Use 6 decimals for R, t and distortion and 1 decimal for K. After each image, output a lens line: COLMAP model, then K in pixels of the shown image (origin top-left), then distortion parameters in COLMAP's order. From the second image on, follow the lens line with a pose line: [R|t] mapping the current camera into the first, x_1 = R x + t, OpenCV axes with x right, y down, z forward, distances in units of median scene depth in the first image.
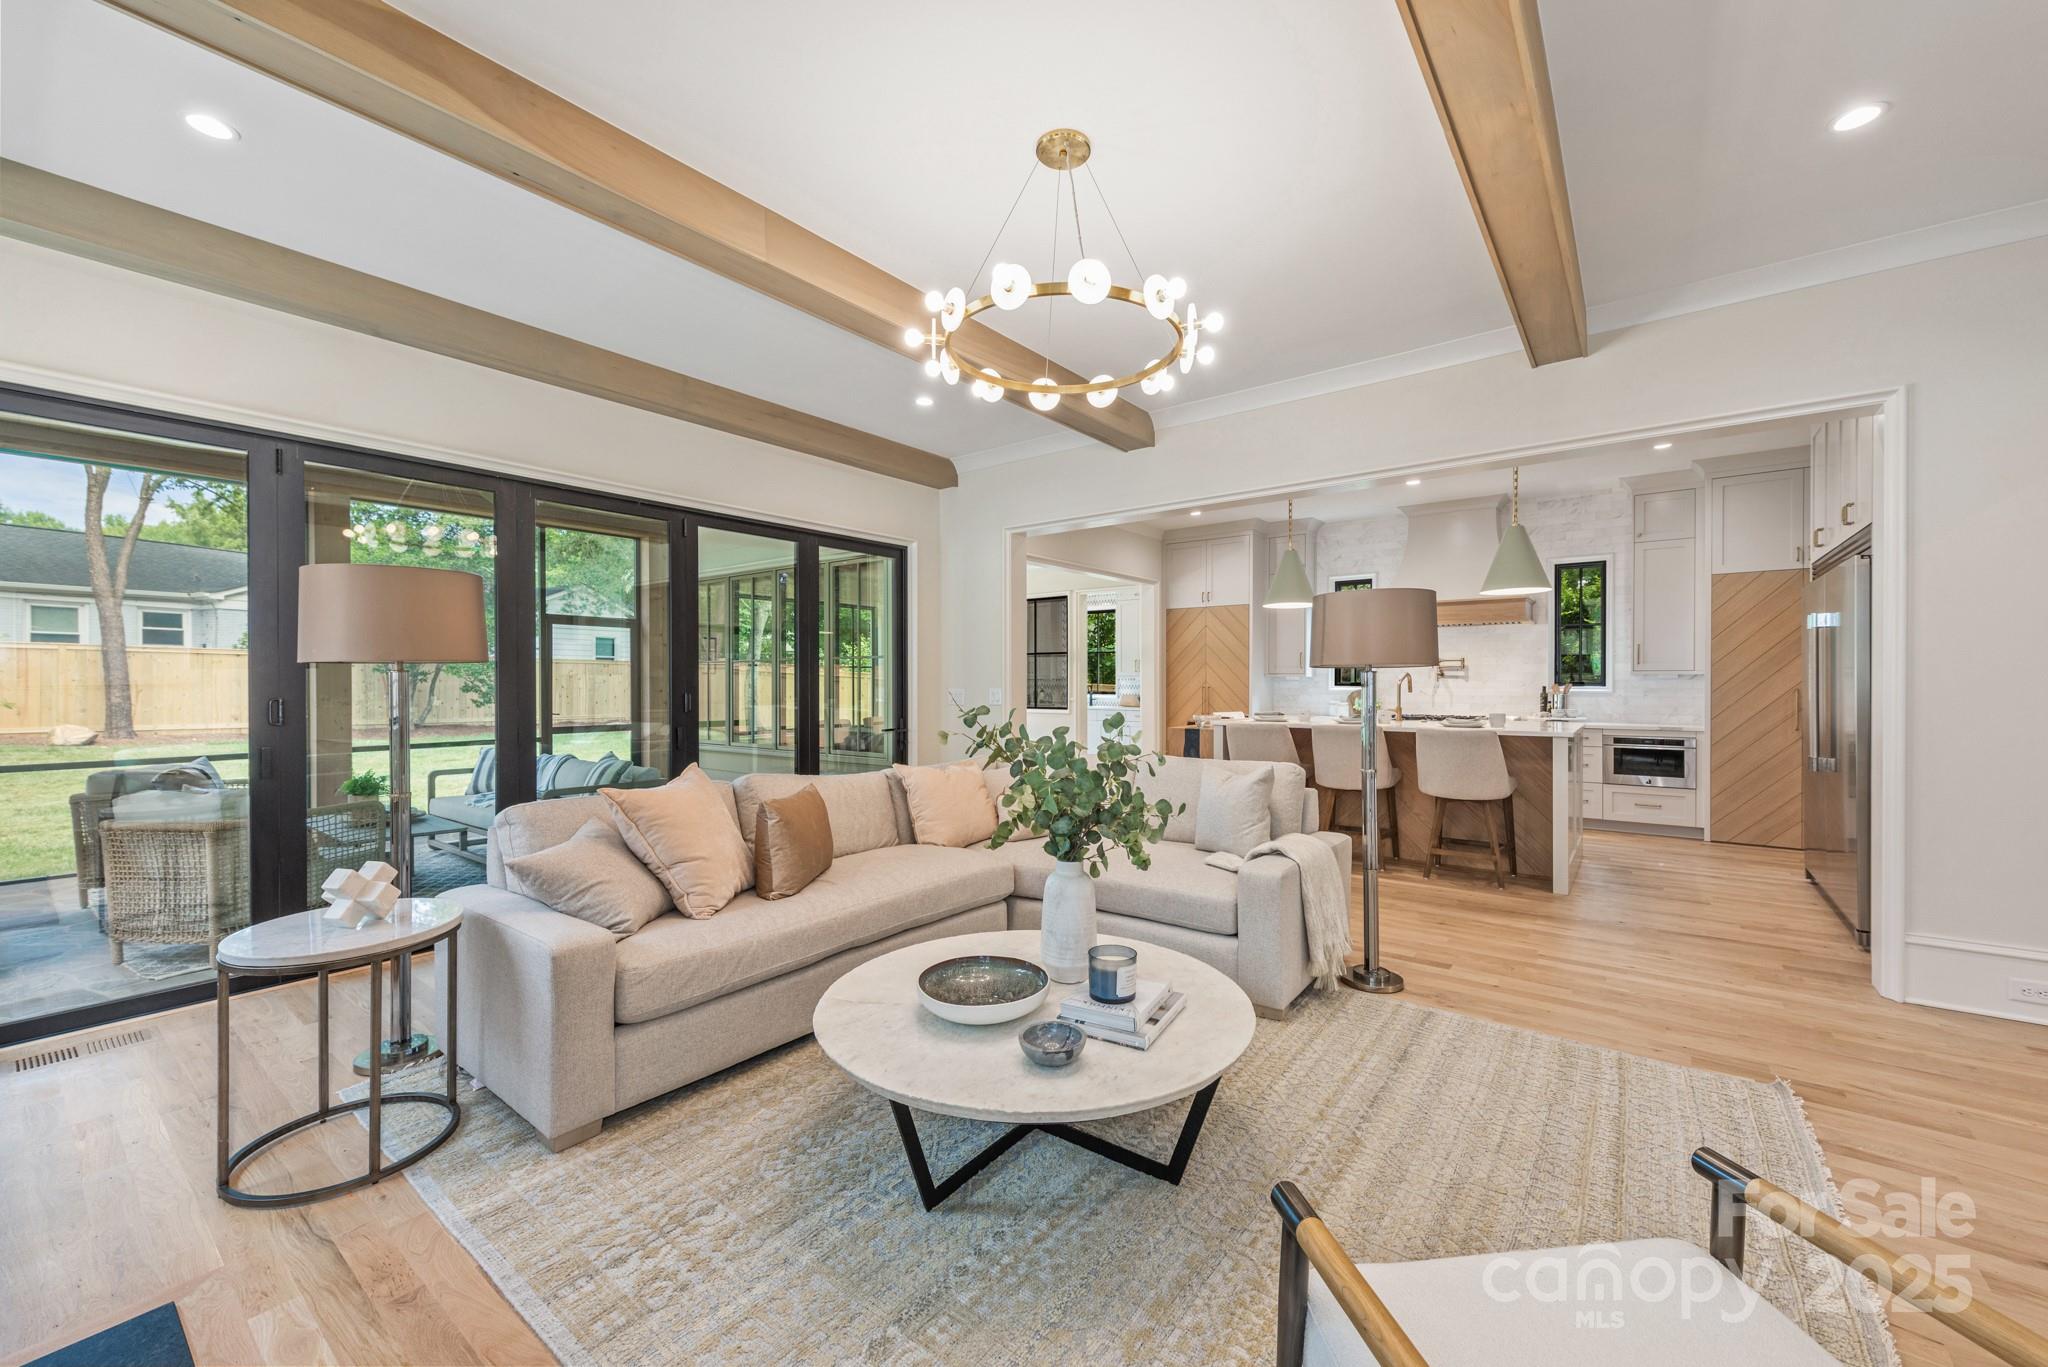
lens RADIAL K [[813.0, 0, 1028.8], [0, 813.0, 687.2], [0, 0, 1]] dist [0.014253, -0.003655]
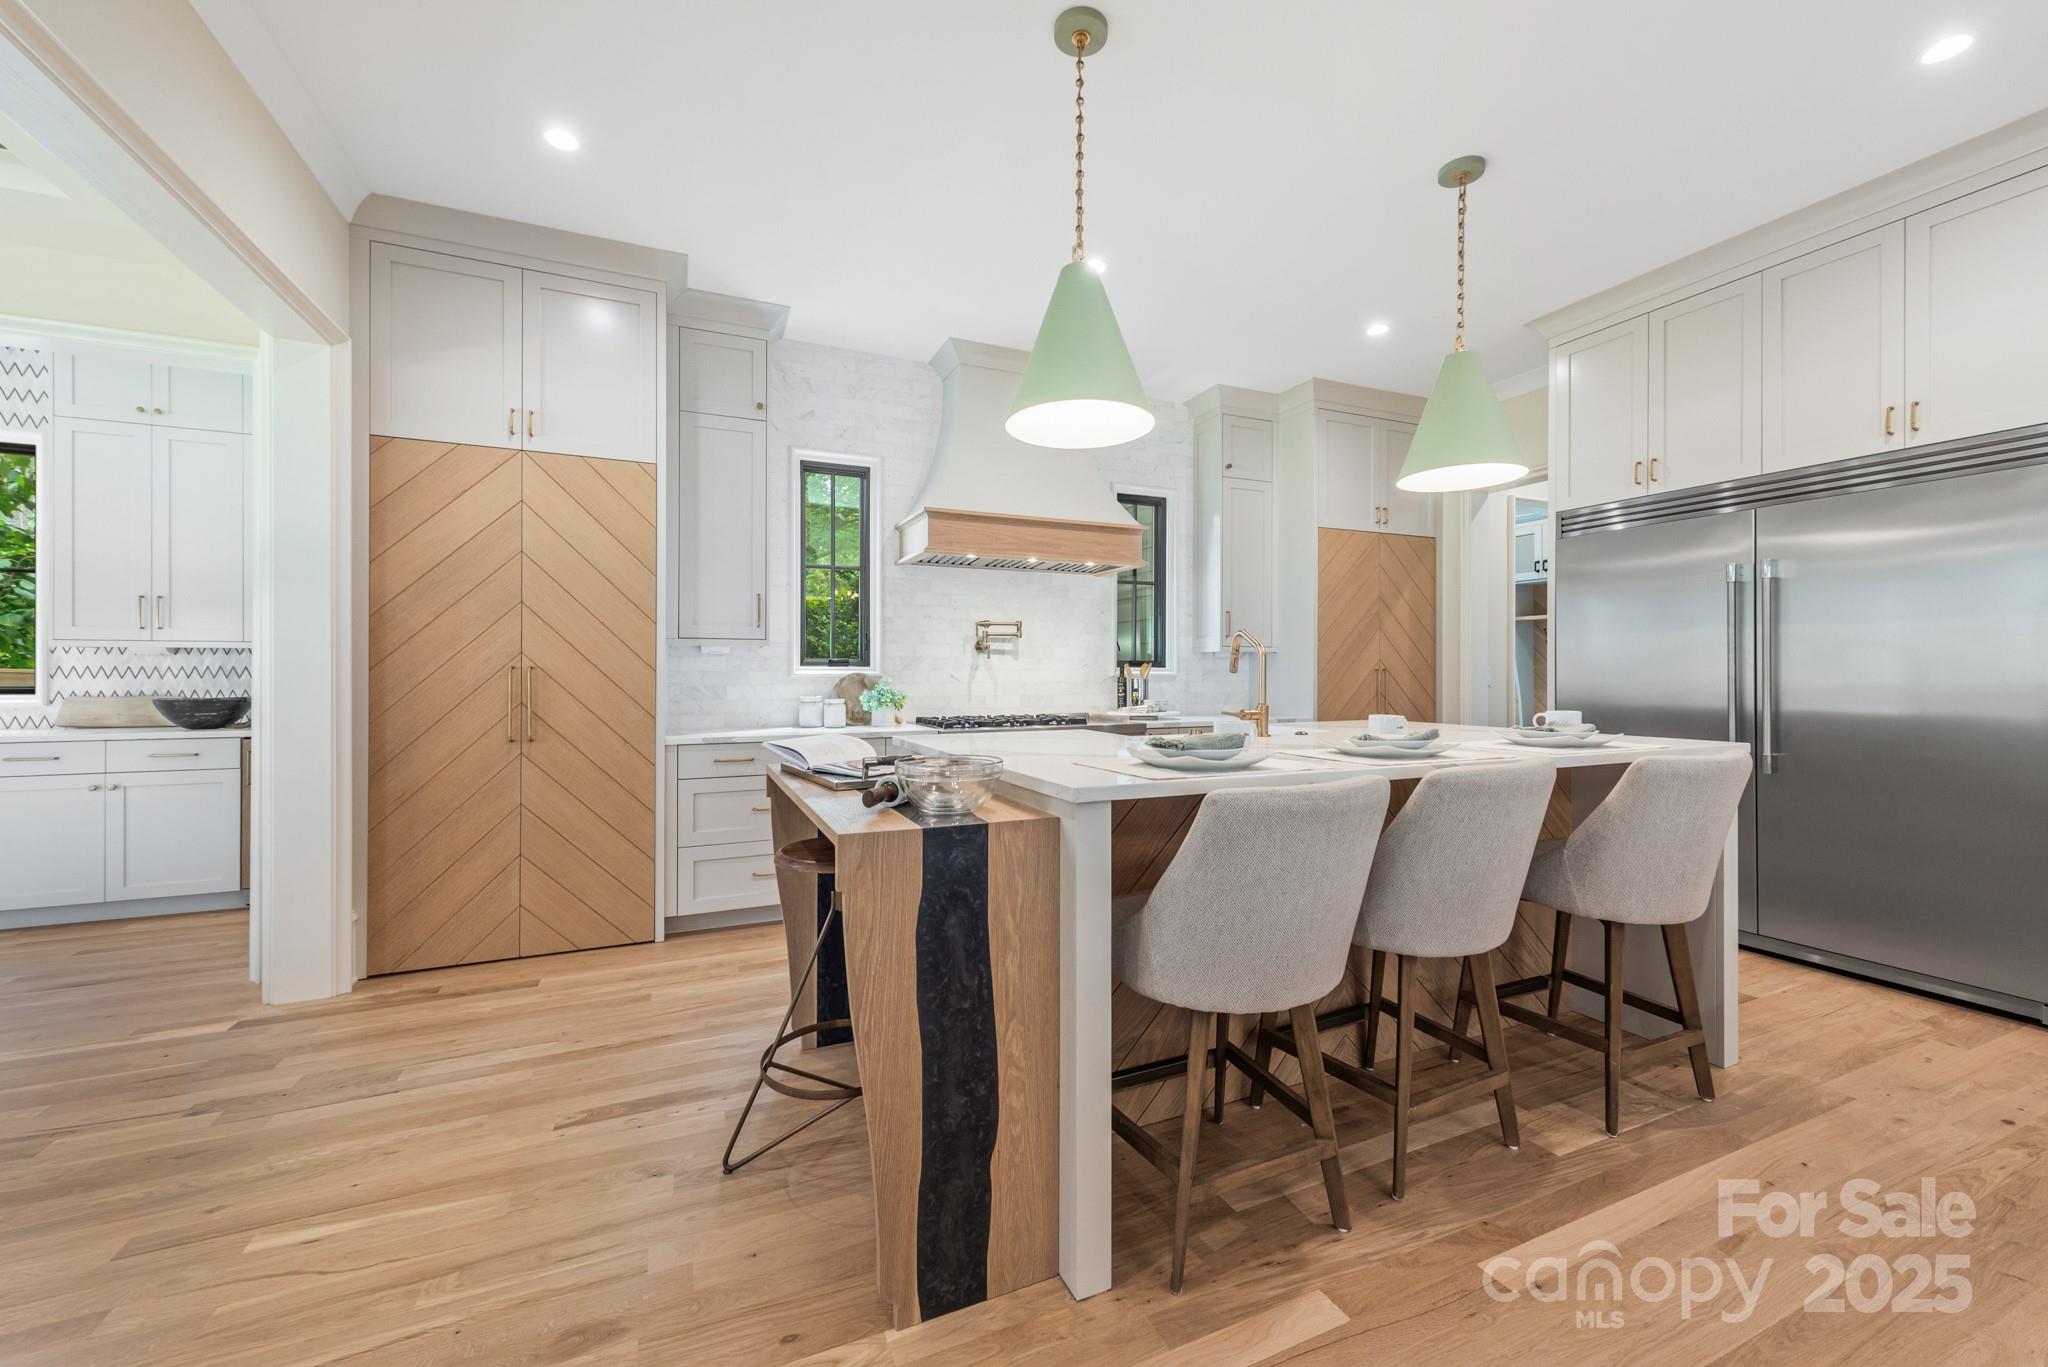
lens RADIAL K [[813.0, 0, 1023.8], [0, 813.0, 679.3], [0, 0, 1]] dist [0.014253, -0.003655]
pose [[0.482496, -0.010895, 0.875831, 0.003676], [0.004148, 0.999940, 0.010154, 0.001790], [-0.875888, -0.001266, 0.482512, 0.644888]]
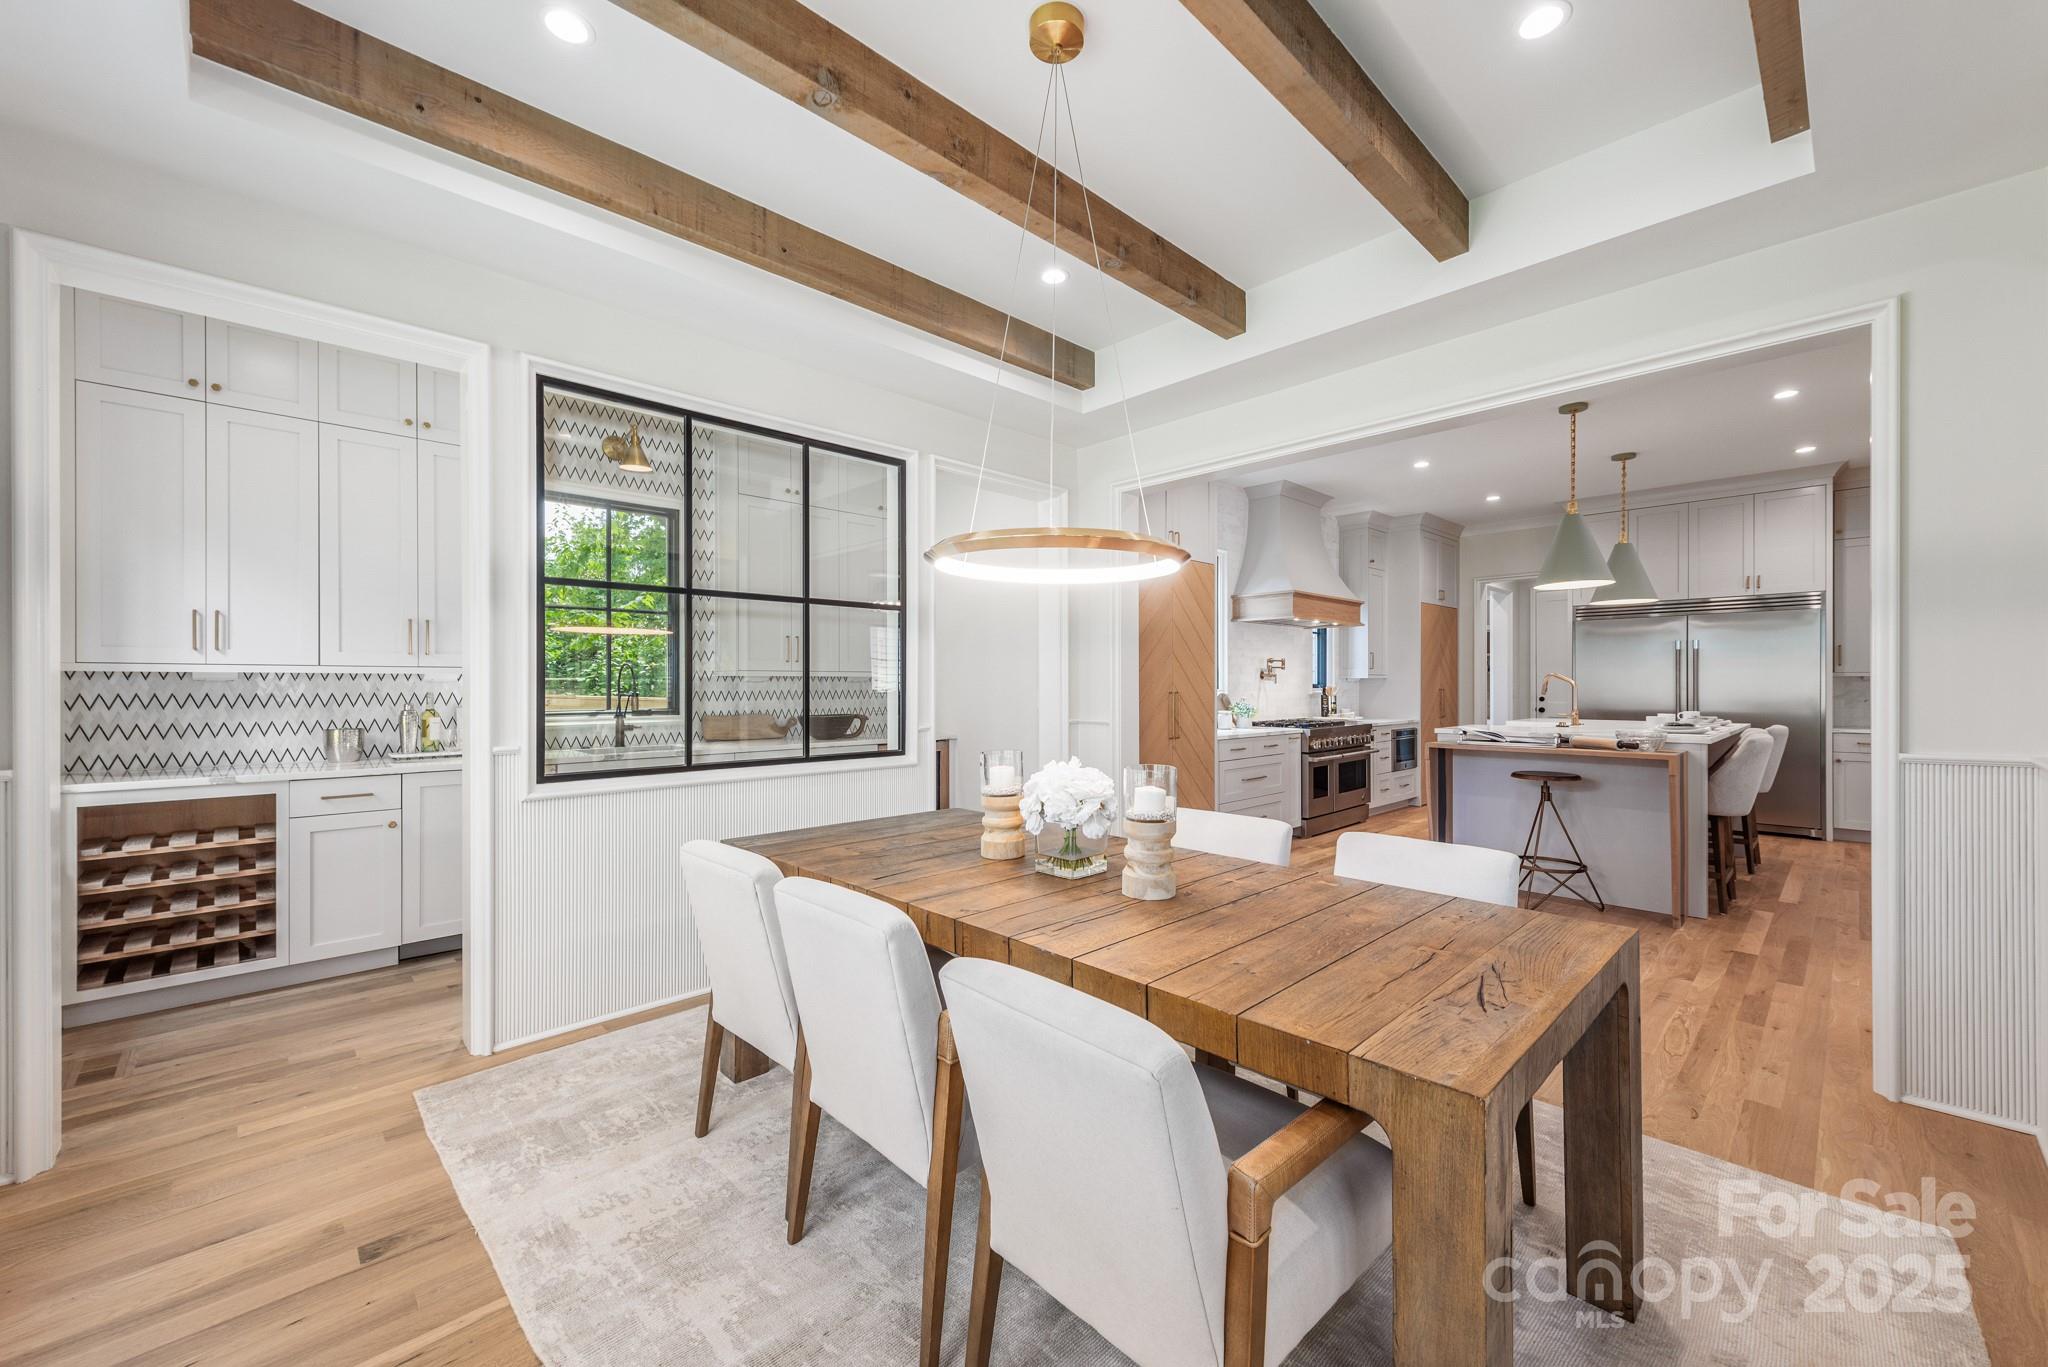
lens RADIAL K [[813.0, 0, 1038.2], [0, 813.0, 688.7], [0, 0, 1]] dist [0.014253, -0.003655]
pose [[0.086068, -0.001705, 0.996288, -0.363141], [0.011365, 0.999935, 0.000729, -0.004644], [-0.996224, 0.011260, 0.086082, 1.093313]]
